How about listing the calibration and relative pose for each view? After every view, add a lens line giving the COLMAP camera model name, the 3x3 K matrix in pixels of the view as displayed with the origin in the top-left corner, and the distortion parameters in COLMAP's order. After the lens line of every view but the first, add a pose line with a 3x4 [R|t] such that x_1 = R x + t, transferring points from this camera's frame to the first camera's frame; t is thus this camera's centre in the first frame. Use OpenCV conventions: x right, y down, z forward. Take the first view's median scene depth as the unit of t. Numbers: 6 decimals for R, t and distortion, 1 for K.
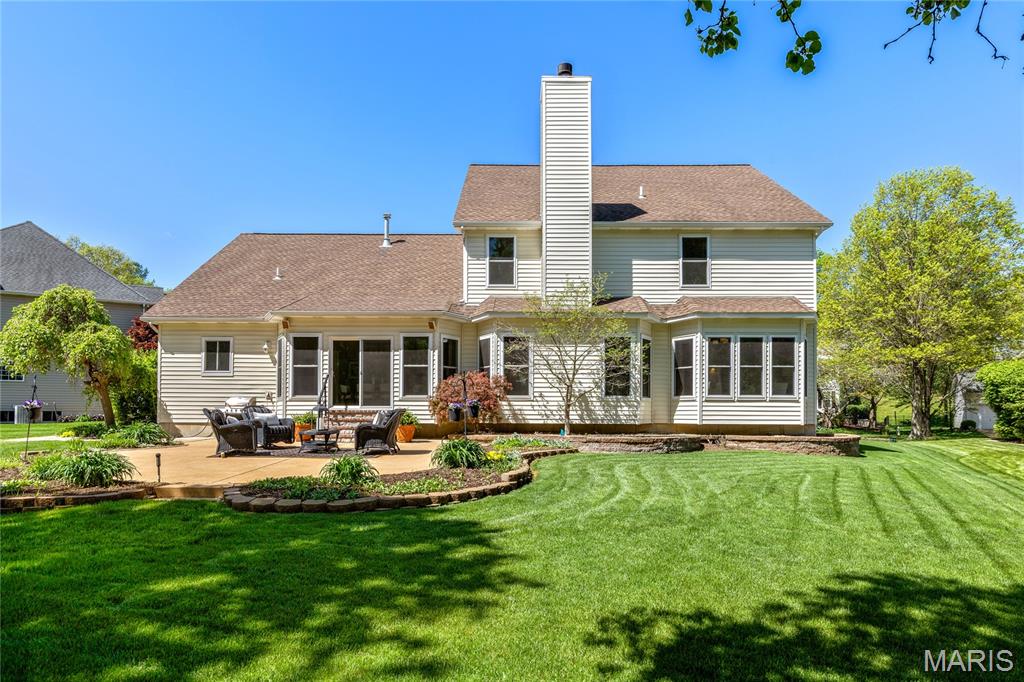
lens RADIAL K [[631.7, 0, 512.0], [0, 631.7, 341.0], [0, 0, 1]] dist [-0.001034, -0.001465]
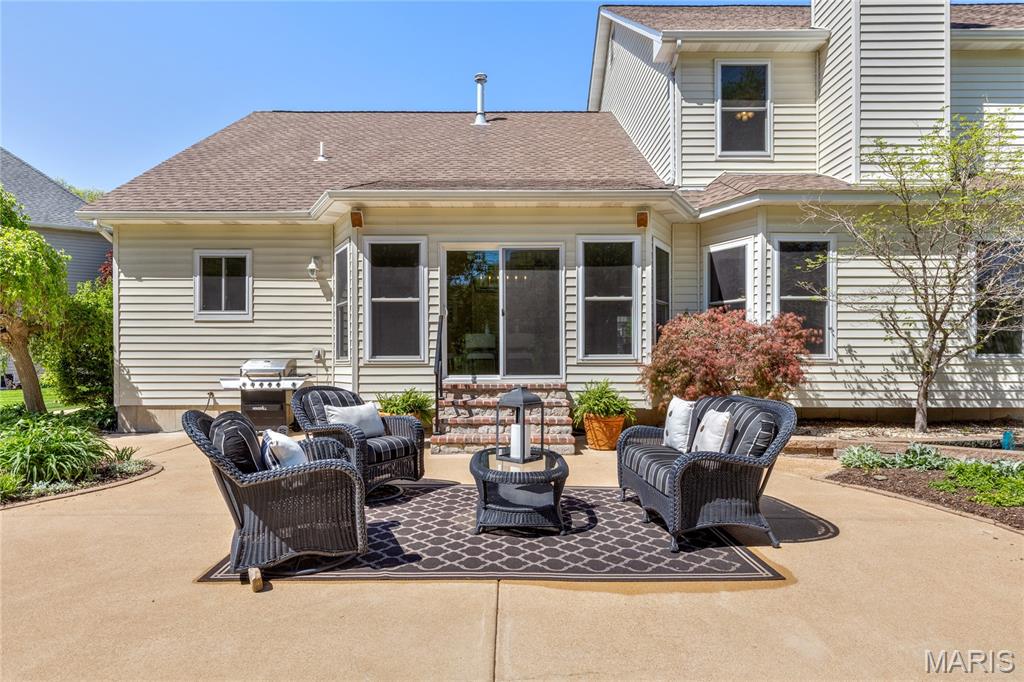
lens RADIAL K [[588.0, 0, 511.5], [0, 588.0, 319.5], [0, 0, 1]] dist [0.003823, 0.000271]
pose [[0.999738, -0.003272, 0.022672, -0.241323], [0.002433, 0.999314, 0.036945, 0.038281], [-0.022778, -0.036880, 0.999060, 0.510699]]
